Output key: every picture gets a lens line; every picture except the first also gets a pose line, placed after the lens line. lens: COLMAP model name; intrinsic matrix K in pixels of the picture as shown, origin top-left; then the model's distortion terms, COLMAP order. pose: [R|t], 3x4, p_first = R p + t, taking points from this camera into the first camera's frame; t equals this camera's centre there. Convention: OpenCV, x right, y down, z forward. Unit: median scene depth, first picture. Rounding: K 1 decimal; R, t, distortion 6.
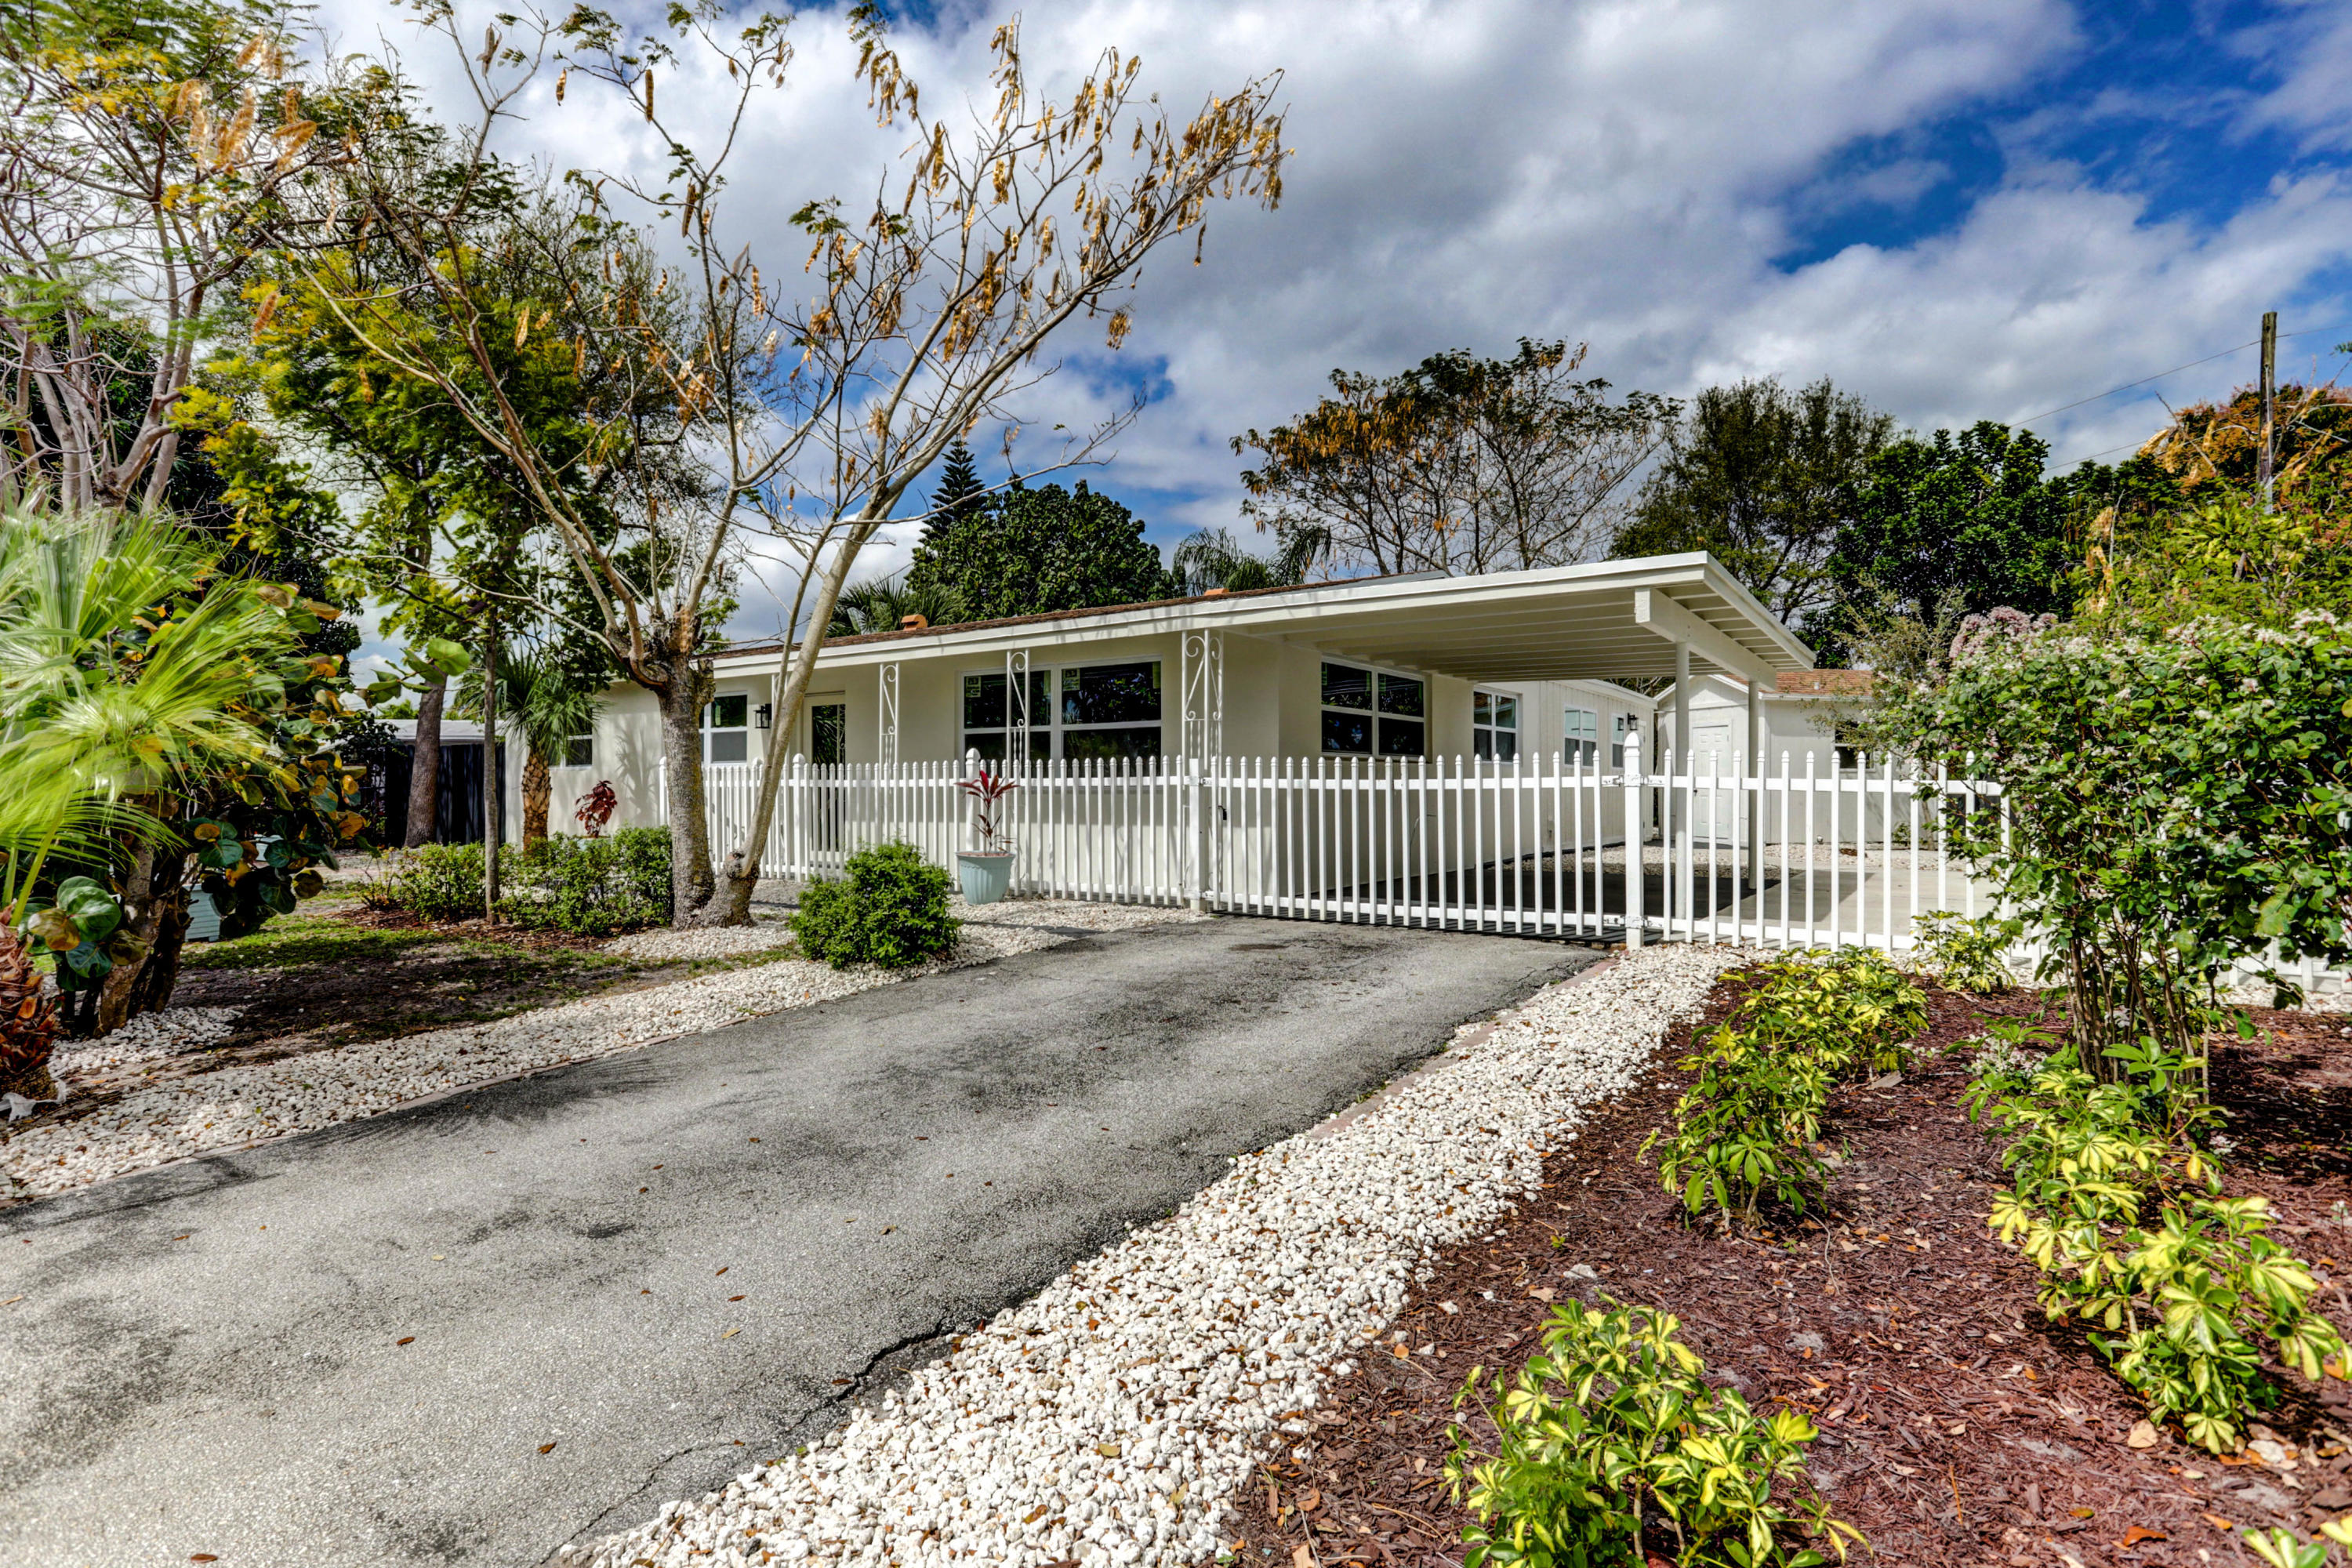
lens RADIAL K [[1131.8, 0, 1171.6], [0, 1131.8, 796.5], [0, 0, 1]] dist [-0.039106, 0.020457]
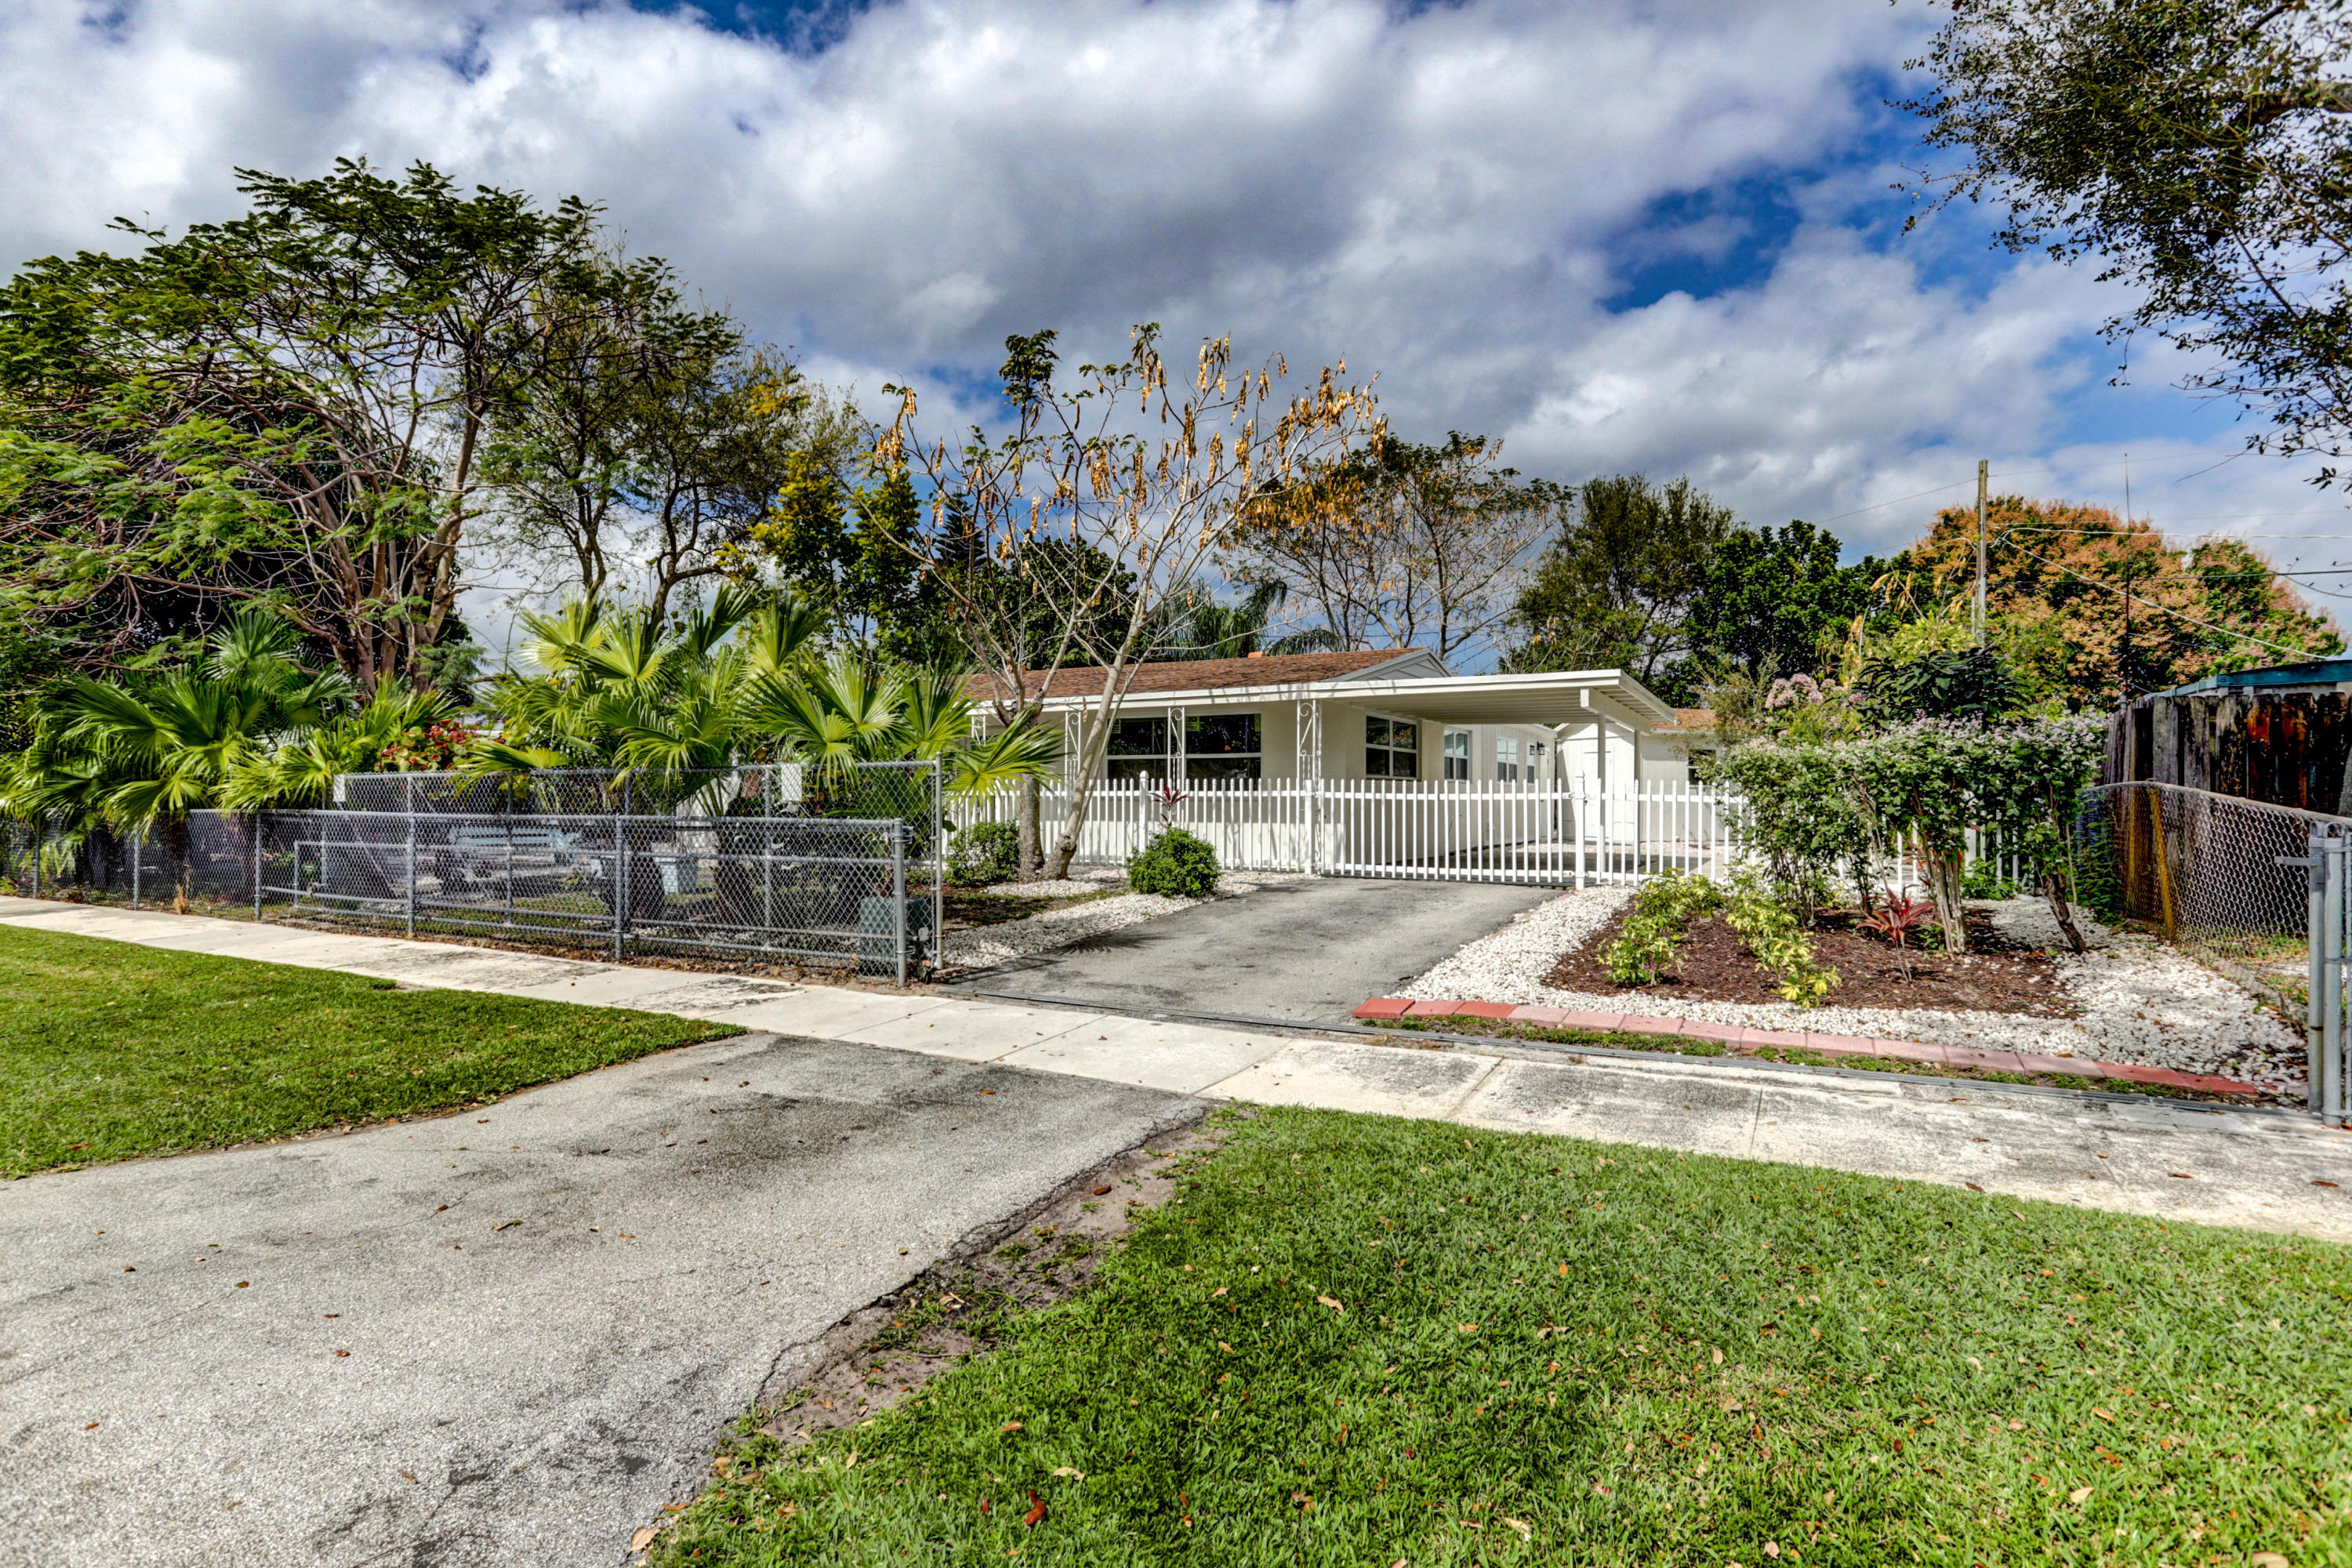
lens RADIAL K [[1131.8, 0, 1171.6], [0, 1131.8, 796.5], [0, 0, 1]] dist [-0.039106, 0.020457]
pose [[0.994753, 0.004782, 0.102194, -0.262128], [-0.003963, 0.999958, -0.008218, 0.003081], [-0.102229, 0.007769, 0.994731, -0.448677]]
